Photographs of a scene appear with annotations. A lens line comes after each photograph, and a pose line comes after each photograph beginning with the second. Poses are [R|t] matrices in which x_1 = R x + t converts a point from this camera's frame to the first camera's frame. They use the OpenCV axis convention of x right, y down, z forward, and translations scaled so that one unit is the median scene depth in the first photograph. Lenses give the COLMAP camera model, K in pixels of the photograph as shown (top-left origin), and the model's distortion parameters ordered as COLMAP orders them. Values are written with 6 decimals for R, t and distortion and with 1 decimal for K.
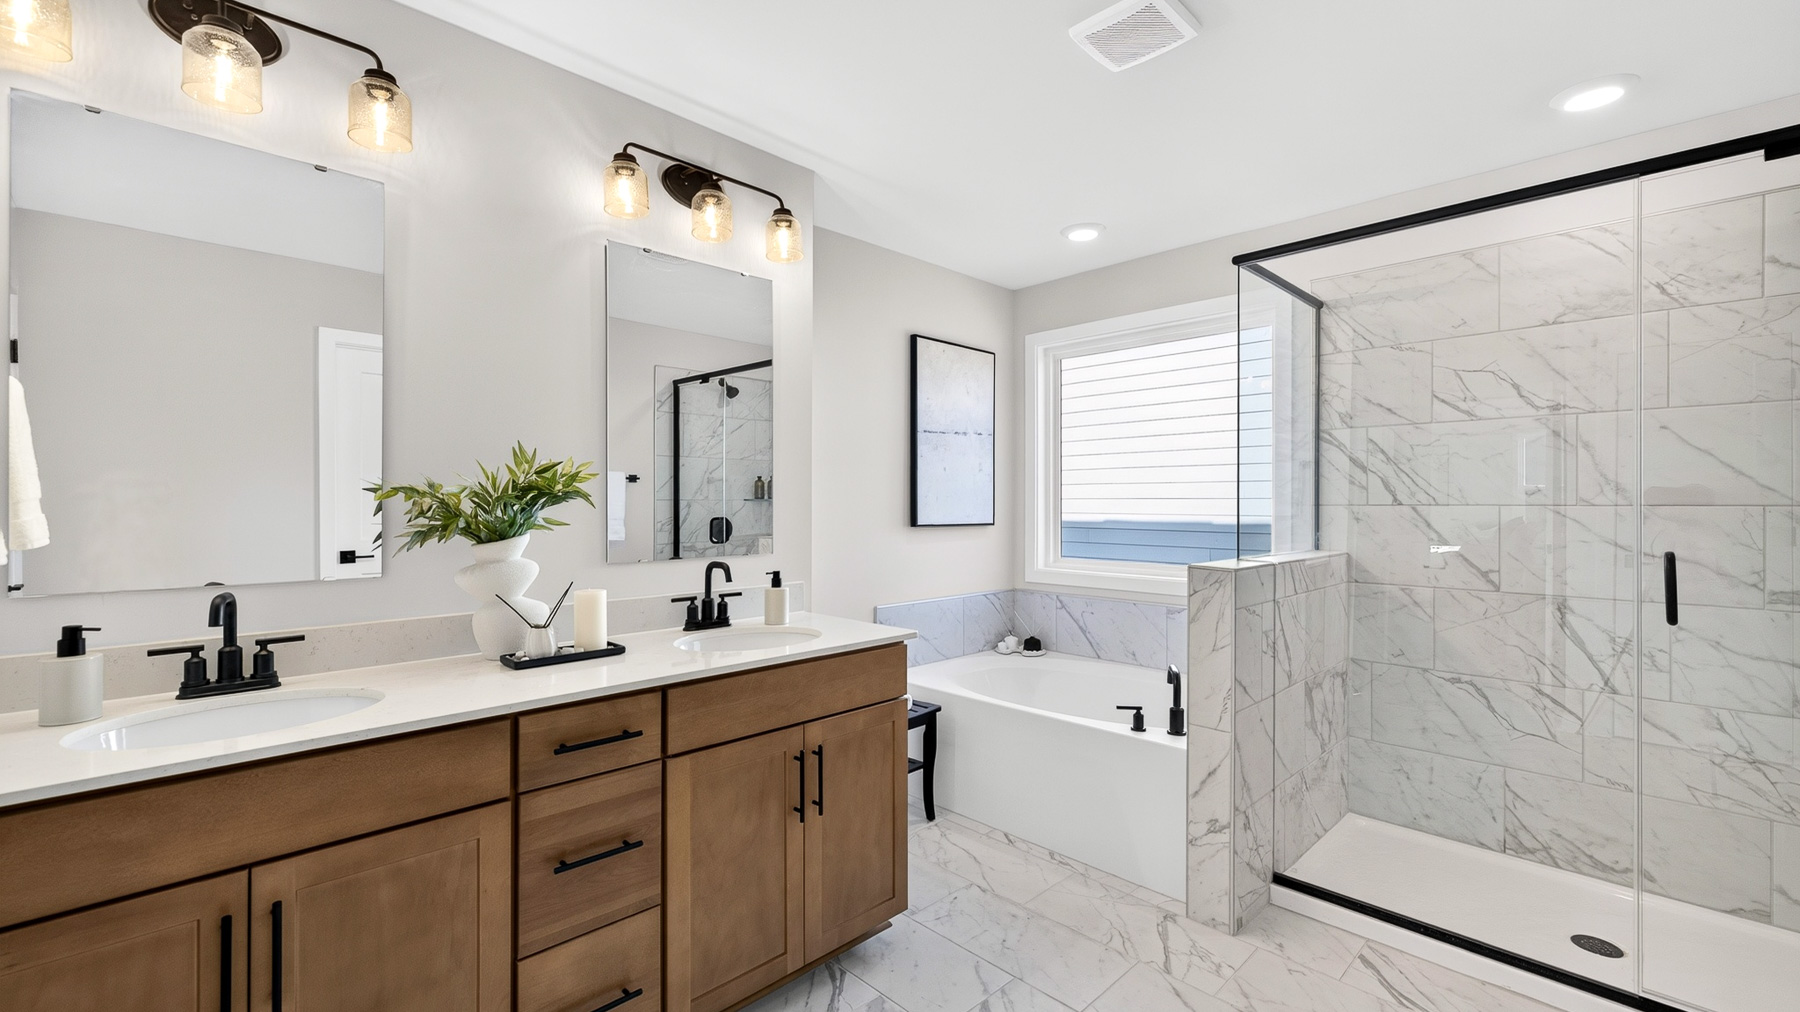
lens RADIAL K [[748.4, 0, 910.7], [0, 748.4, 504.6], [0, 0, 1]] dist [0.009506, -0.001534]
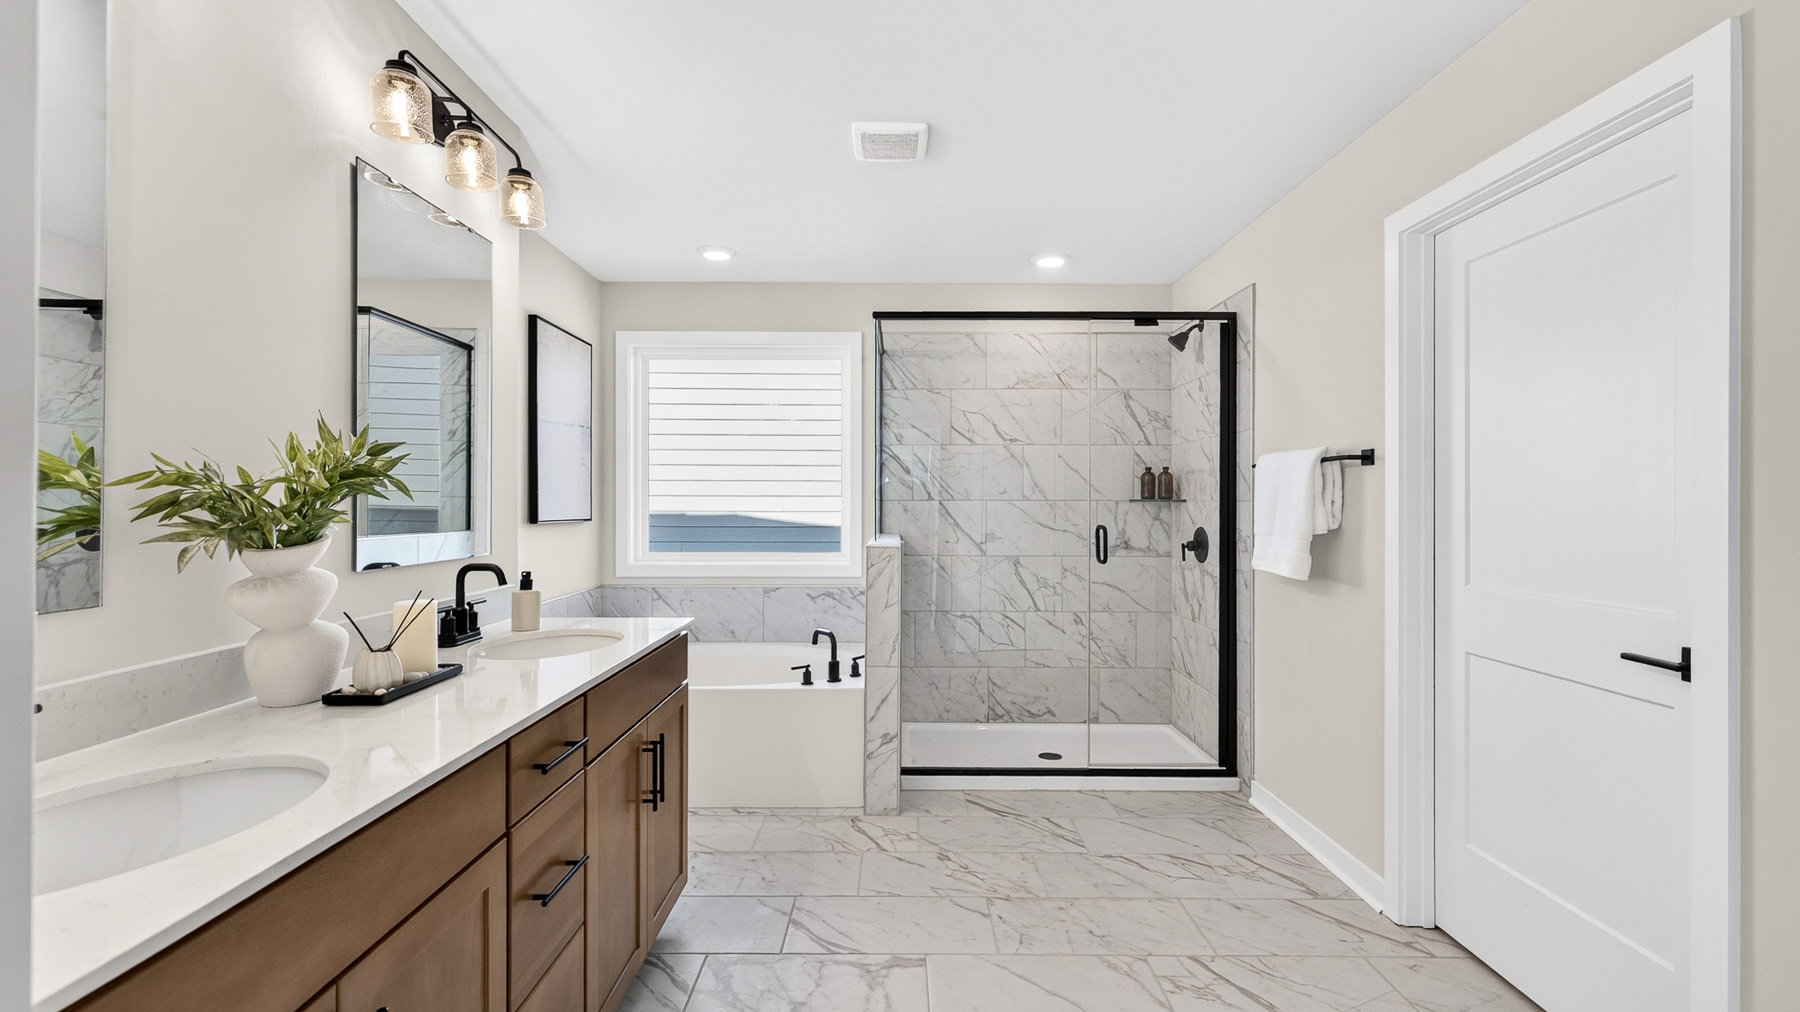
lens RADIAL K [[748.4, 0, 893.7], [0, 748.4, 505.0], [0, 0, 1]] dist [0.009506, -0.001534]
pose [[0.705713, -0.002871, 0.708492, -0.512863], [0.001228, 0.999995, 0.002830, 0.006681], [-0.708496, -0.001127, 0.705714, 0.046614]]
